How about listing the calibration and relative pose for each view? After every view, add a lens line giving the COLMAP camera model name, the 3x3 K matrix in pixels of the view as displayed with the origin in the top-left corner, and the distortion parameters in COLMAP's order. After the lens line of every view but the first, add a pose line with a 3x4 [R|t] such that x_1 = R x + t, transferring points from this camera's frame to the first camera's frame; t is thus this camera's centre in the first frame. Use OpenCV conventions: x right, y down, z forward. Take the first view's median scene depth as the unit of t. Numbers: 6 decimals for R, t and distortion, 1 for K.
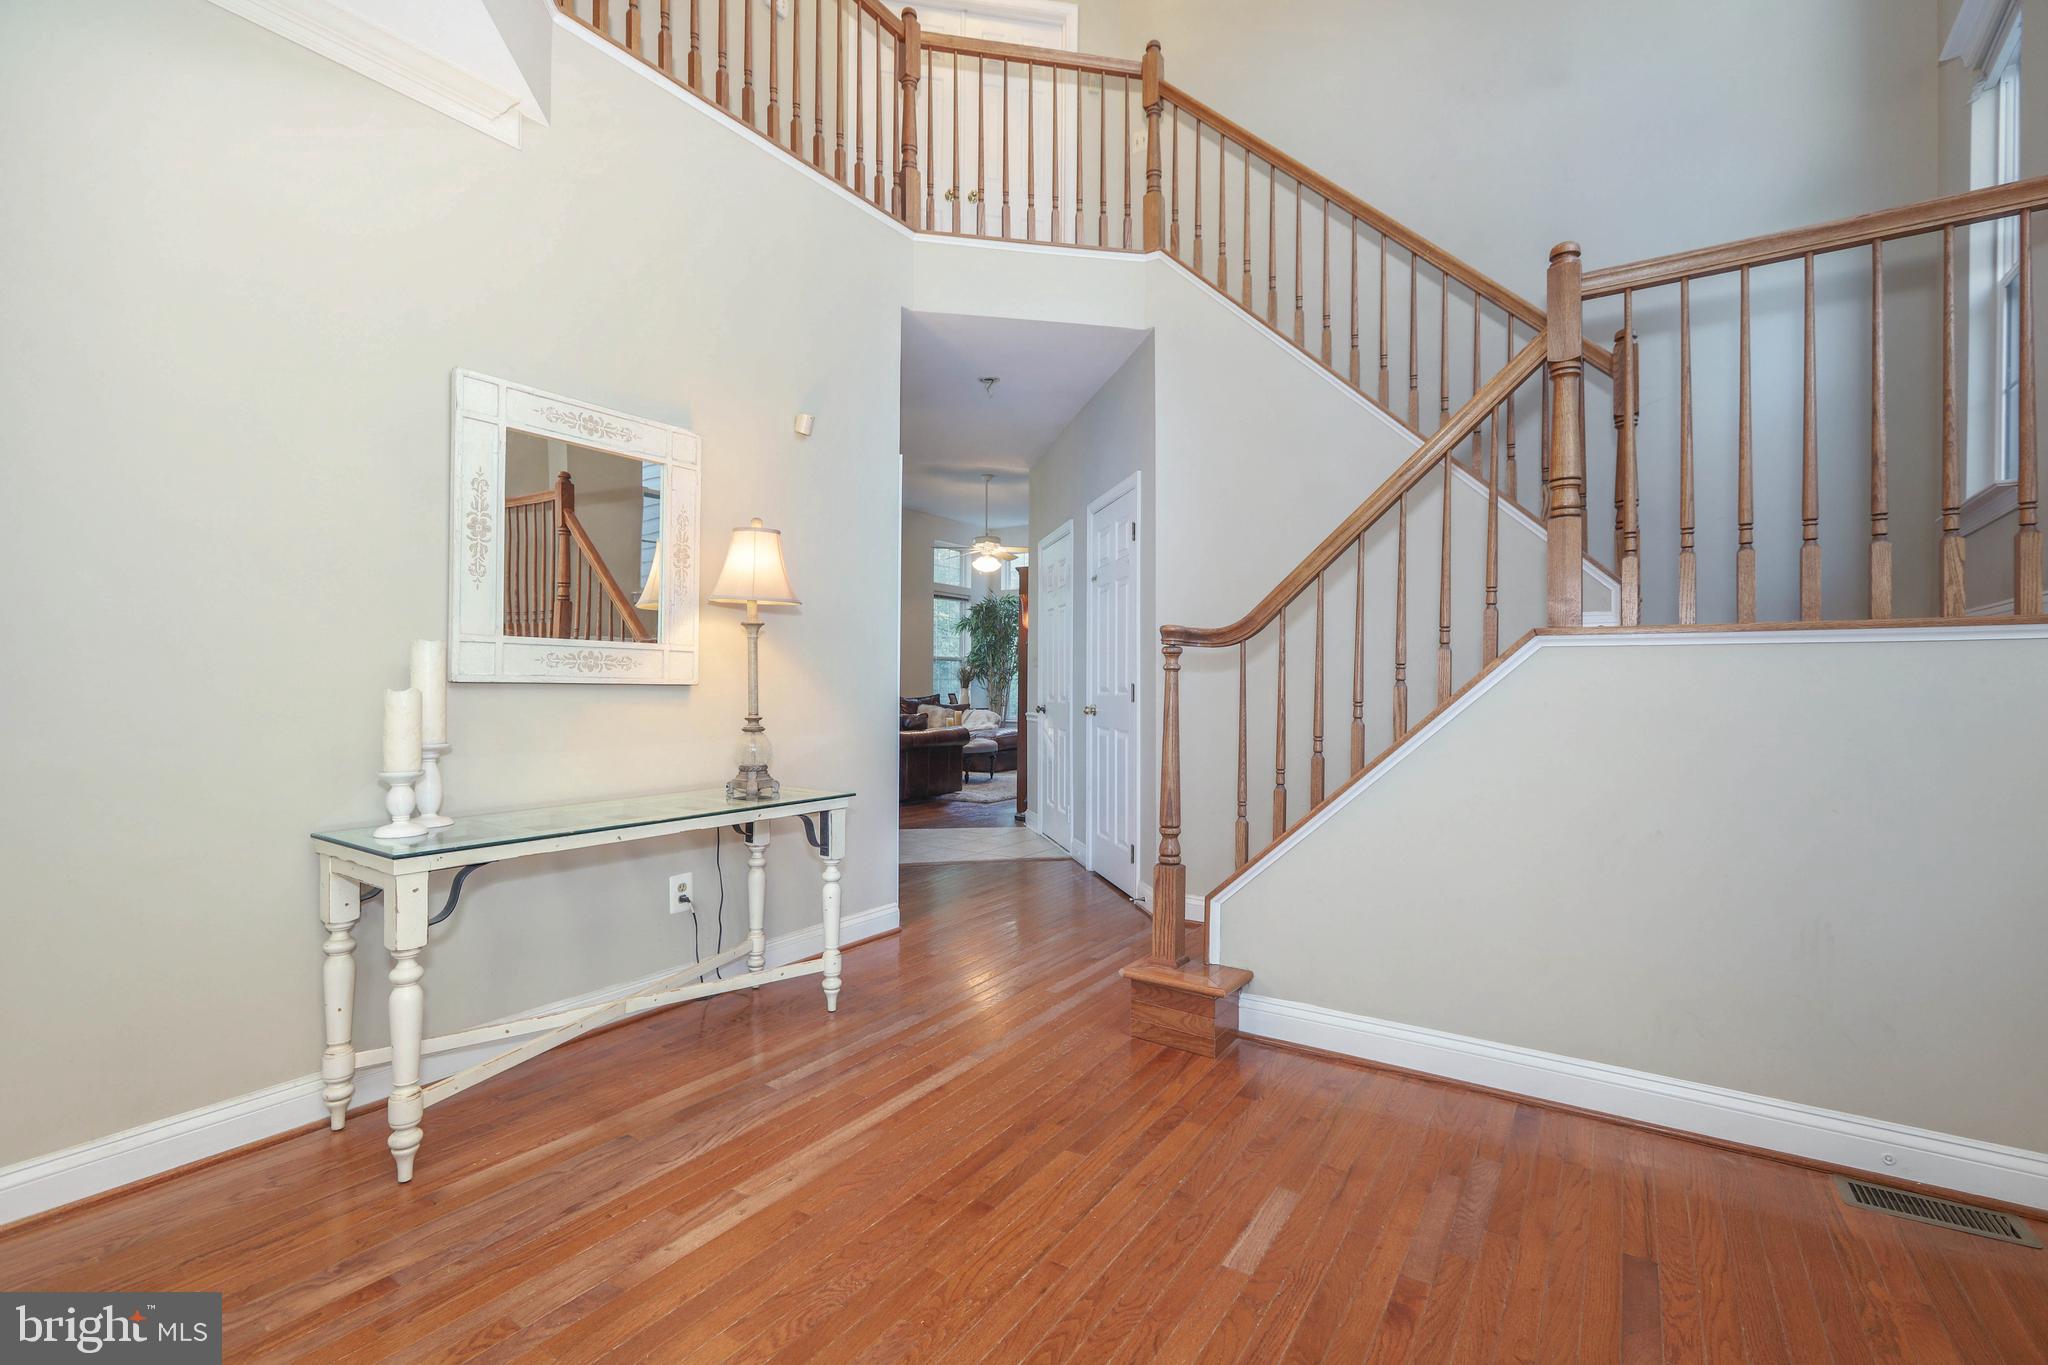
lens RADIAL K [[908.7, 0, 1020.2], [0, 908.7, 685.1], [0, 0, 1]] dist [0.001135, 0.001131]
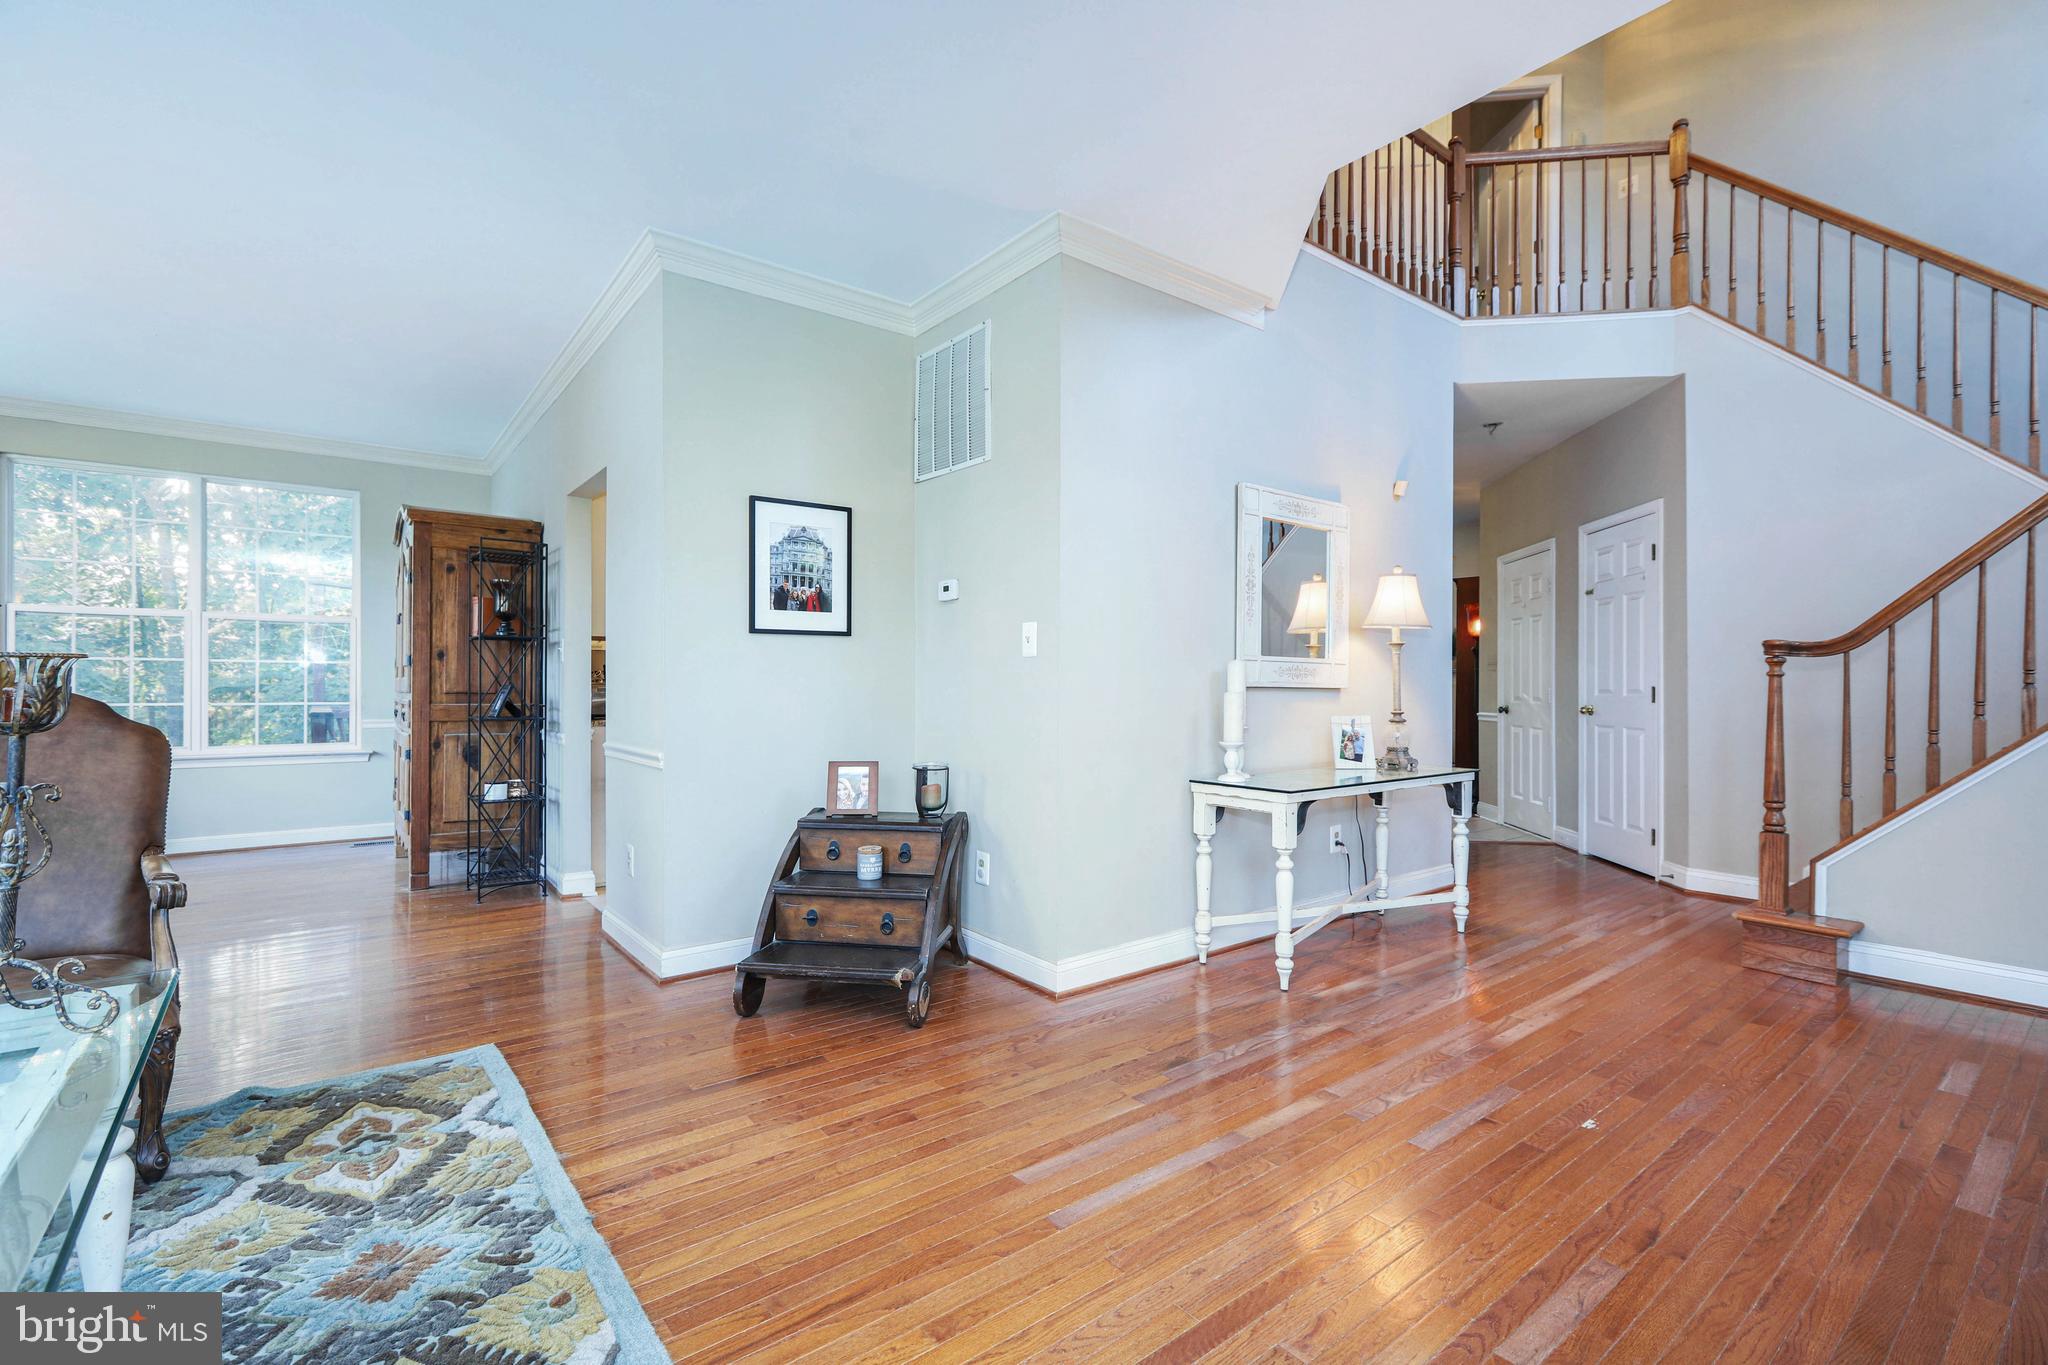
lens RADIAL K [[908.7, 0, 1023.7], [0, 908.7, 687.2], [0, 0, 1]] dist [0.001135, 0.001131]
pose [[0.952377, -0.001695, -0.304919, -0.426557], [0.001549, 0.999999, -0.000721, -0.001926], [0.304920, 0.000214, 0.952378, -0.487791]]
